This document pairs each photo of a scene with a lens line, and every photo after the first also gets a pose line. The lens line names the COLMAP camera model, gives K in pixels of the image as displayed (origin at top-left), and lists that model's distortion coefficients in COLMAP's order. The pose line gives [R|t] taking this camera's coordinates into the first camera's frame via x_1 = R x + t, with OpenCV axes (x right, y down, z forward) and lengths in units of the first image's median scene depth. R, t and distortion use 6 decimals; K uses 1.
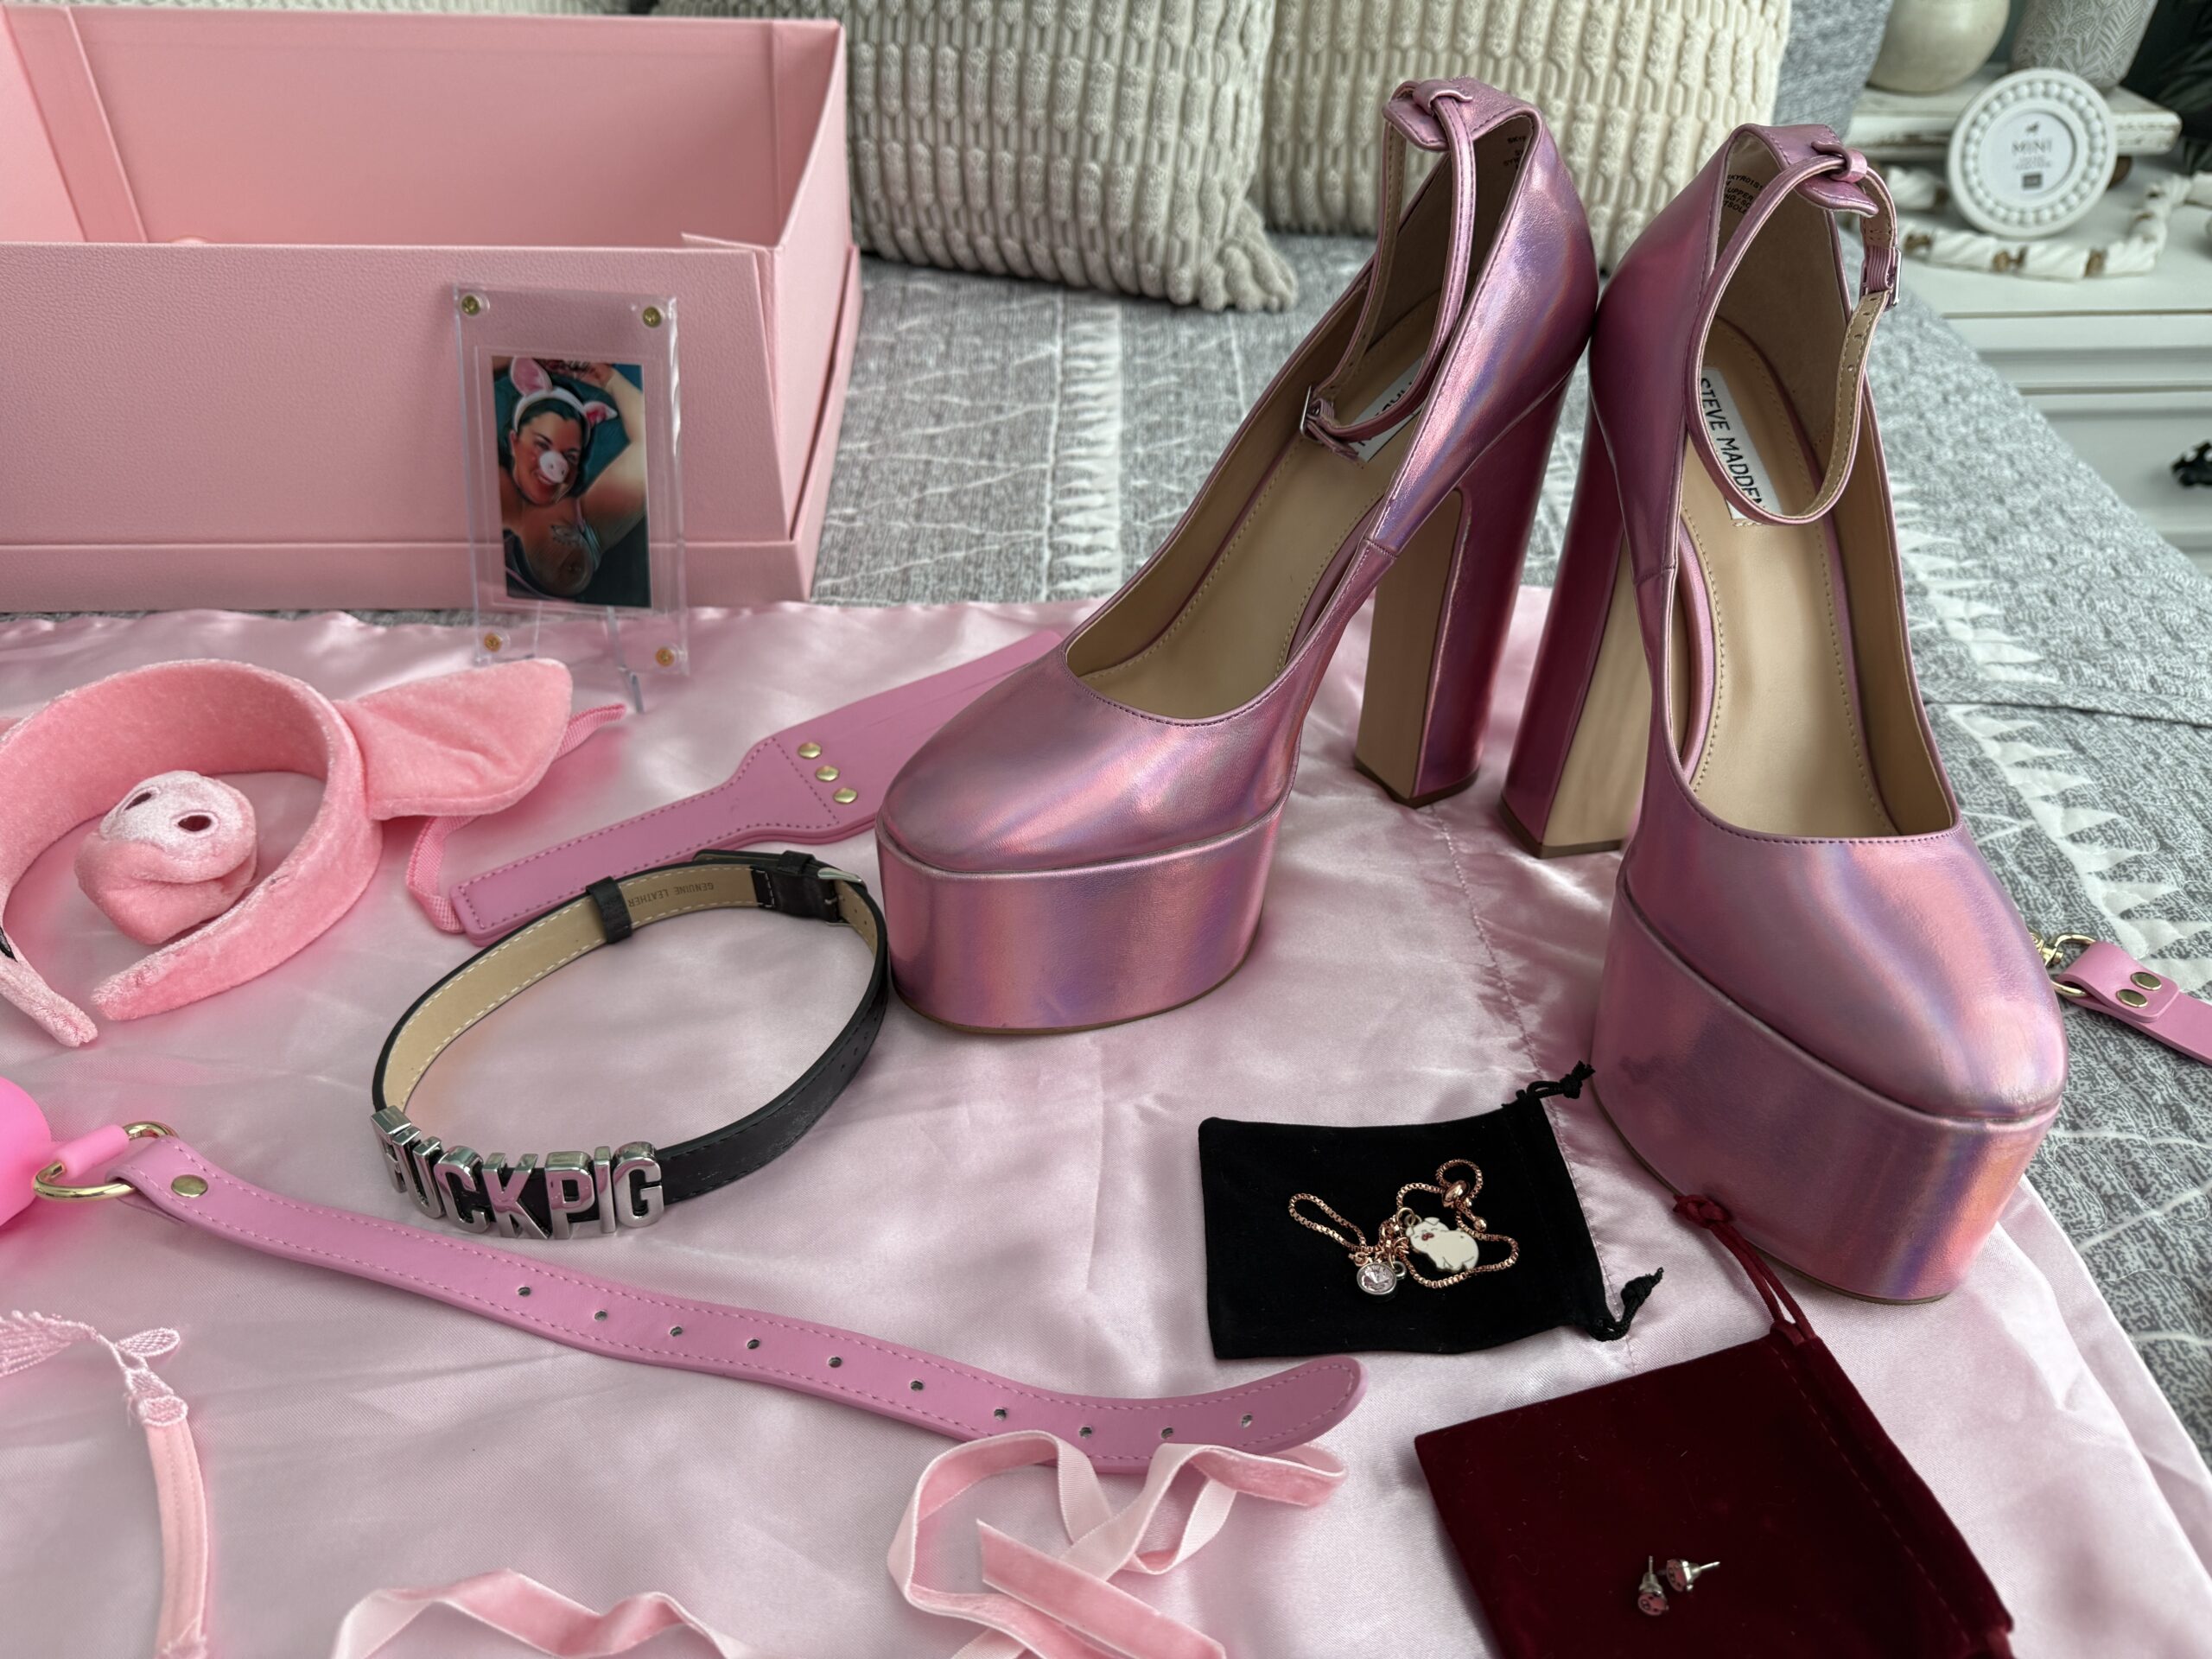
lens RADIAL K [[1575.3, 0, 1106.0], [0, 1575.3, 829.5], [0, 0, 1]] dist [0.080300, -0.116228]
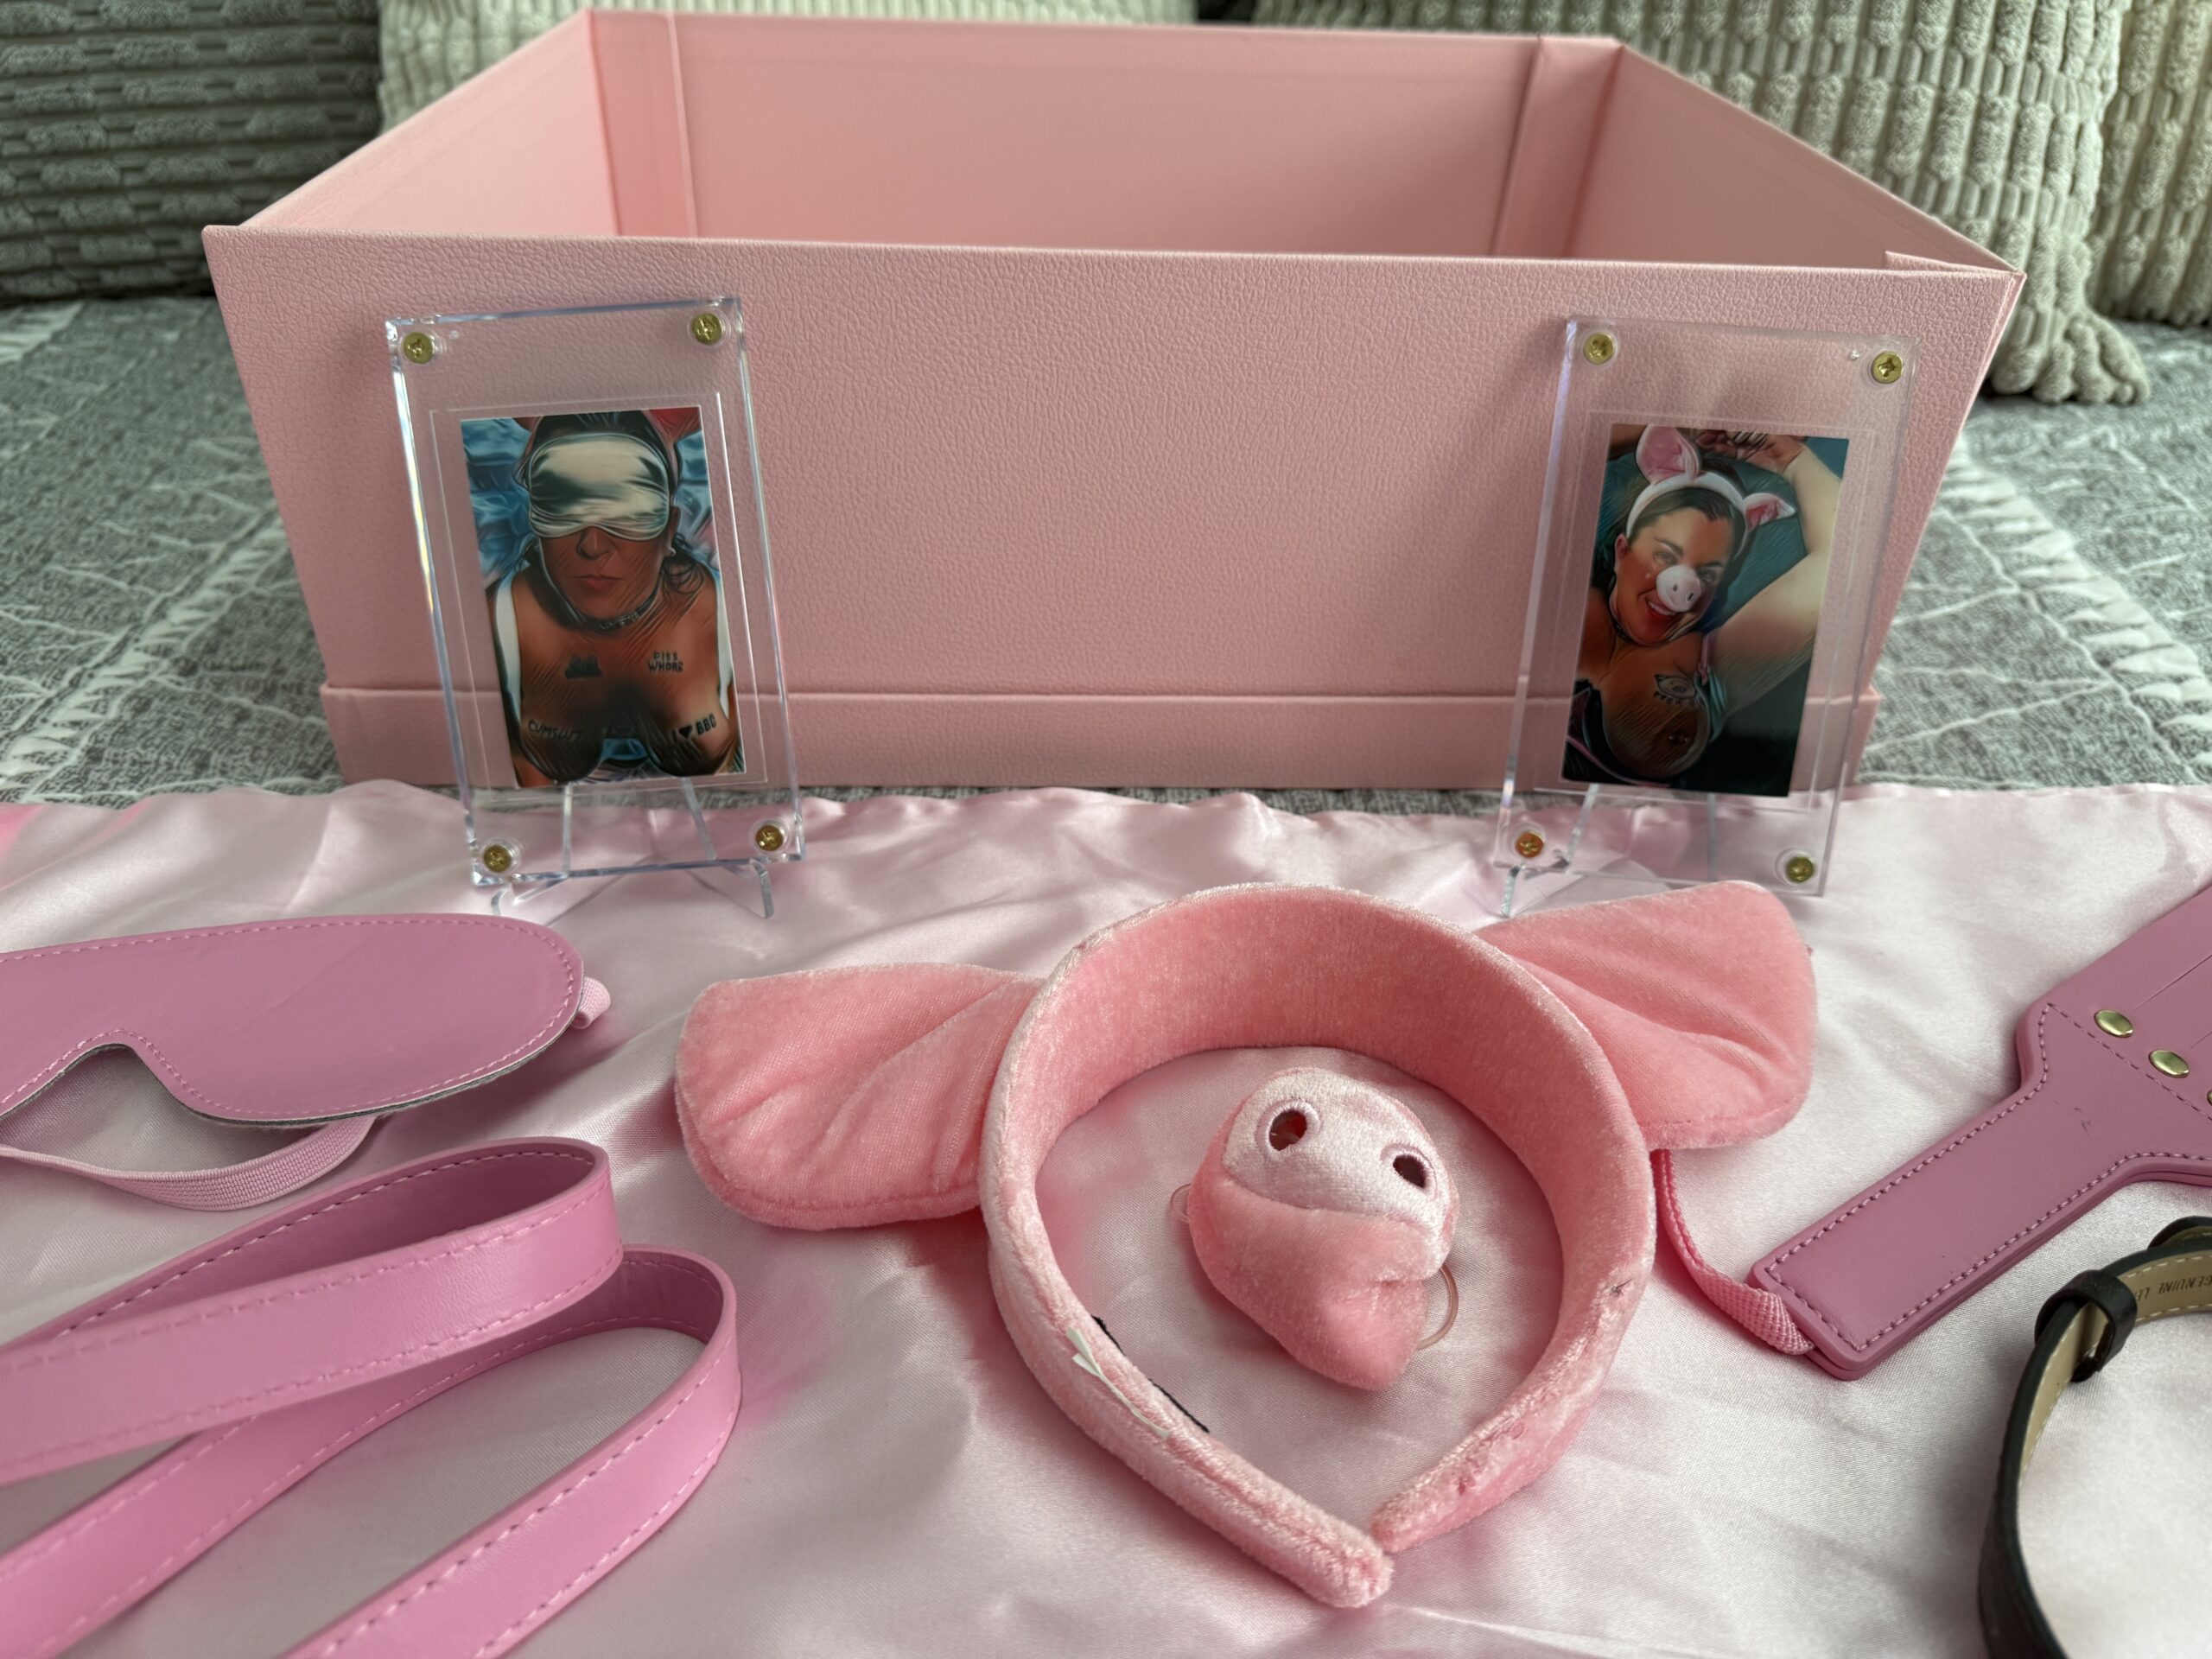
lens RADIAL K [[1549.3, 0, 1167.7], [0, 1549.3, 862.3], [0, 0, 1]] dist [0.026111, -0.013136]
pose [[0.999854, 0.010169, 0.013734, -0.580650], [-0.009419, 0.998516, -0.053630, -0.077076], [-0.014259, 0.053492, 0.998466, 0.361983]]
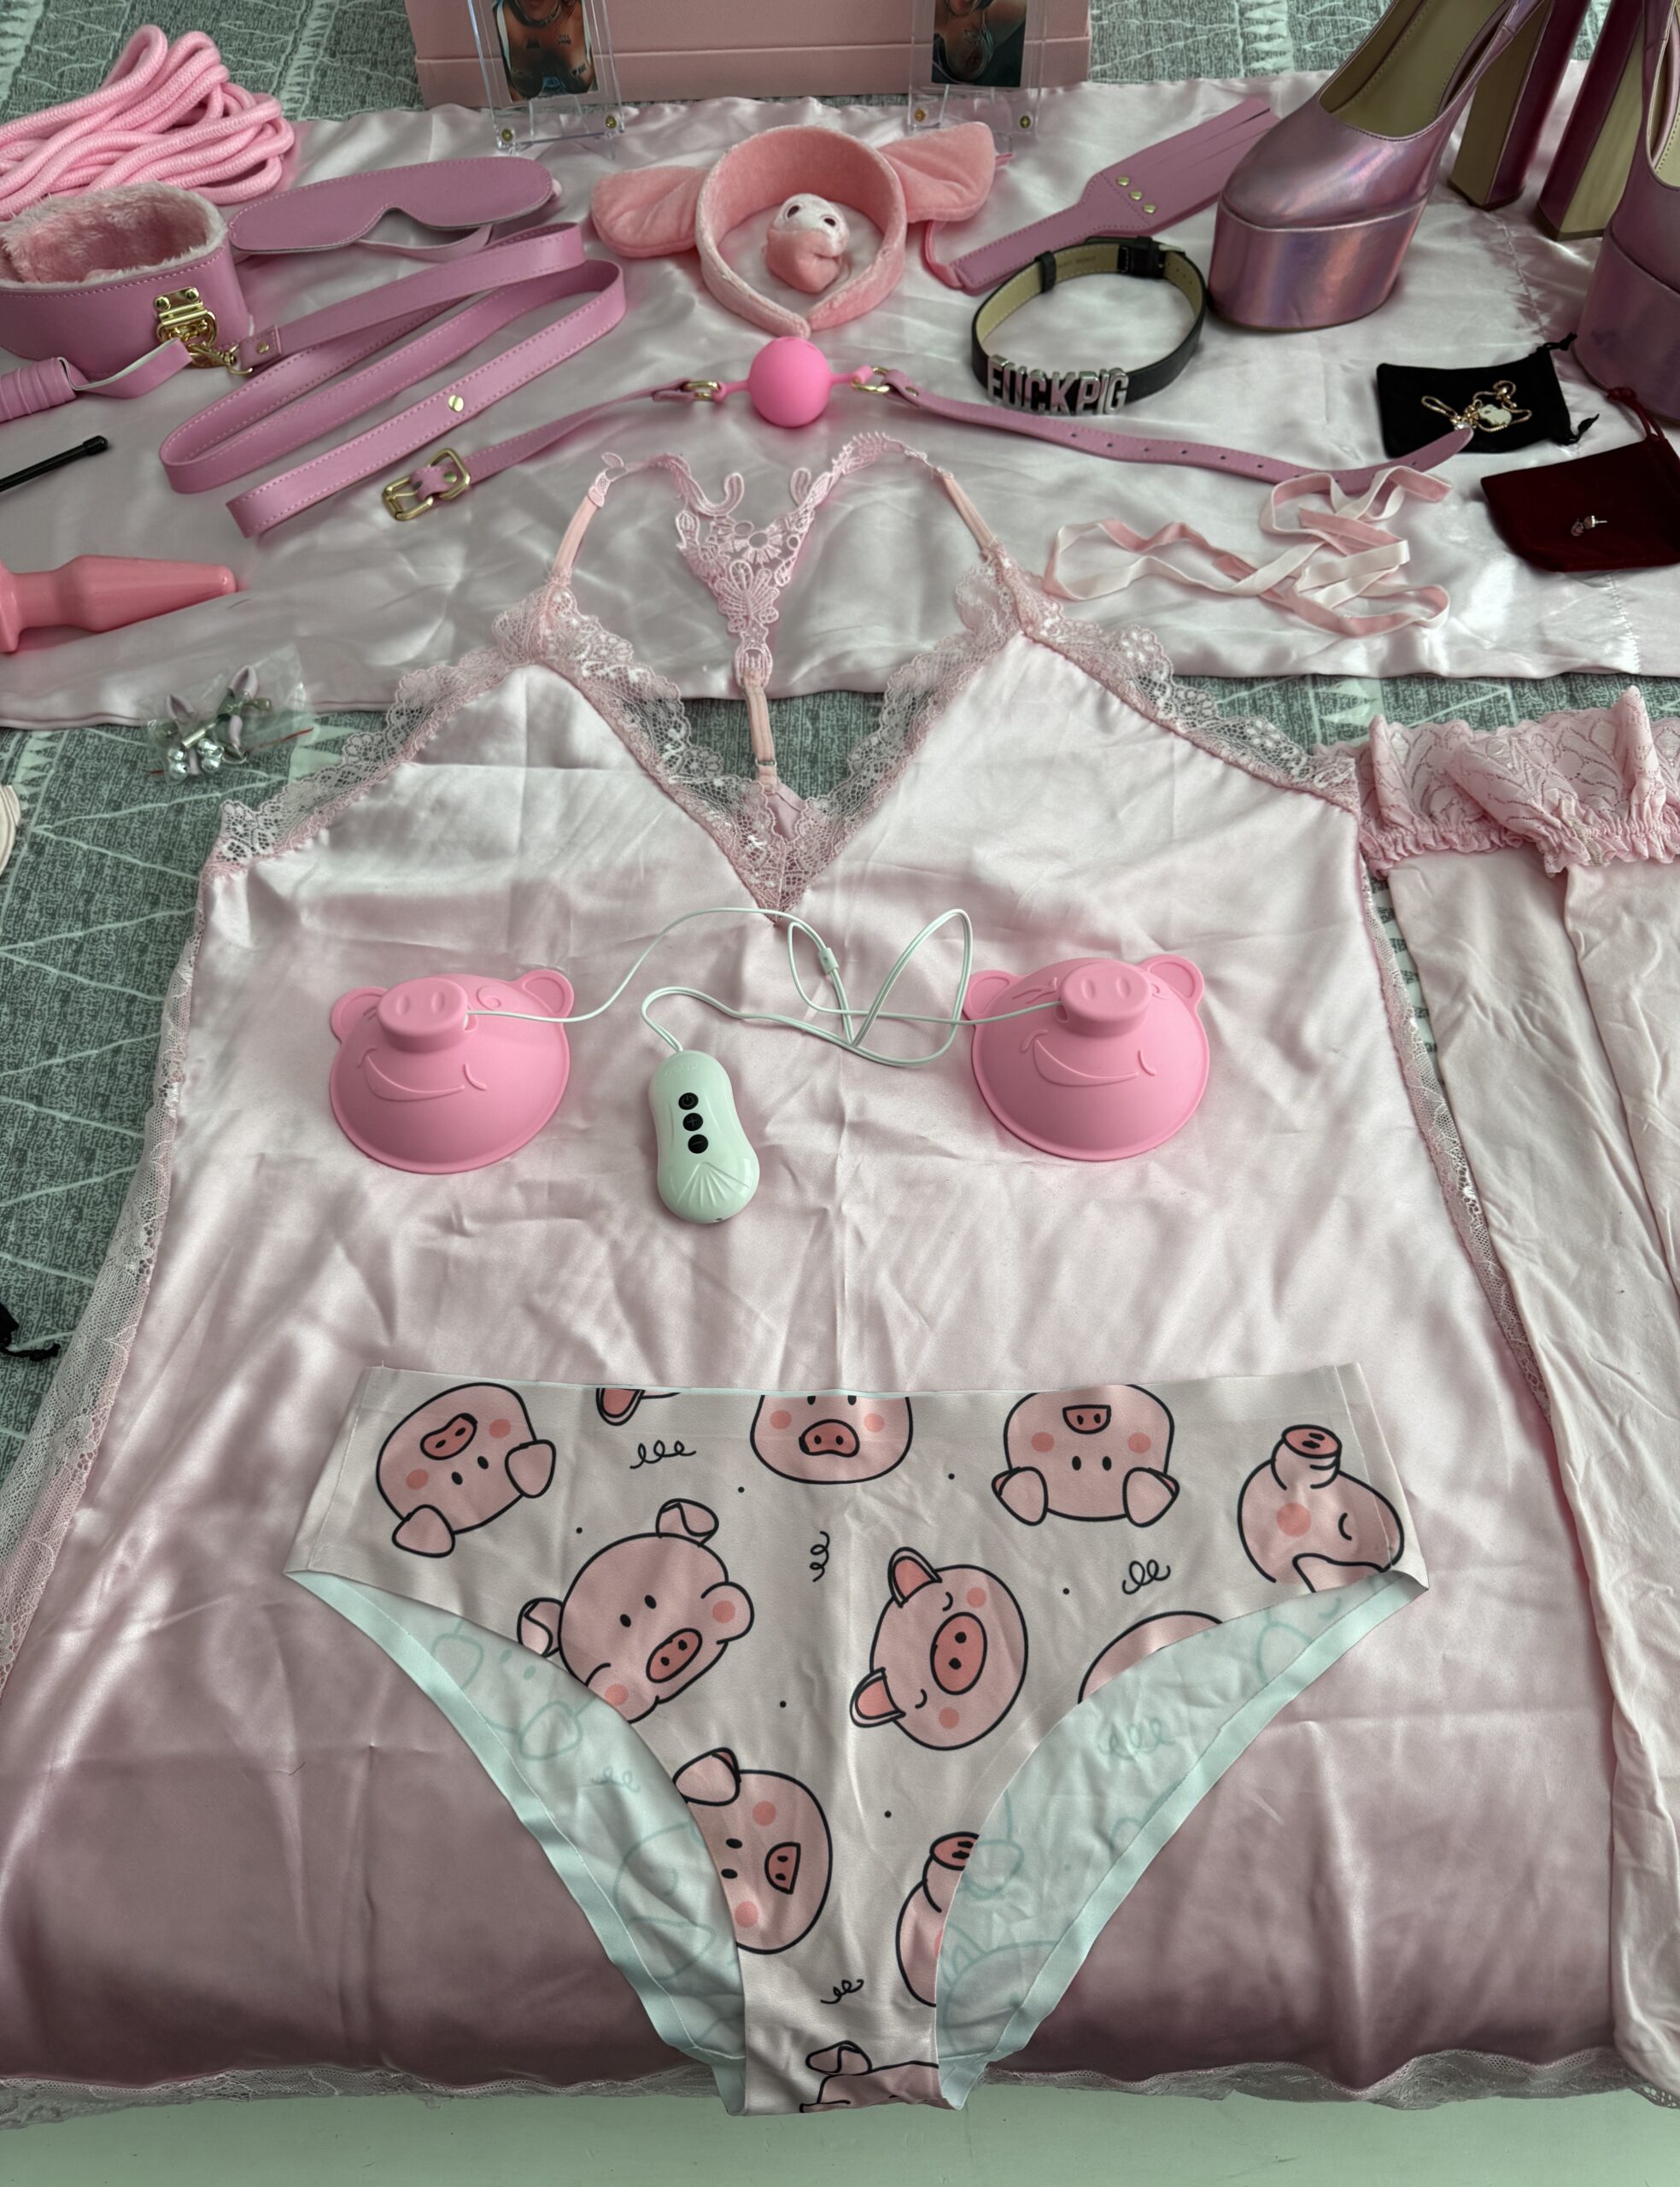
lens RADIAL K [[1620.9, 0, 884.0], [0, 1620.9, 1071.3], [0, 0, 1]] dist [0.021802, -0.012077]
pose [[0.998343, 0.009688, -0.056714, -0.335324], [0.012348, 0.926673, 0.375665, 0.174673], [0.056195, -0.375743, 0.925019, -0.989887]]
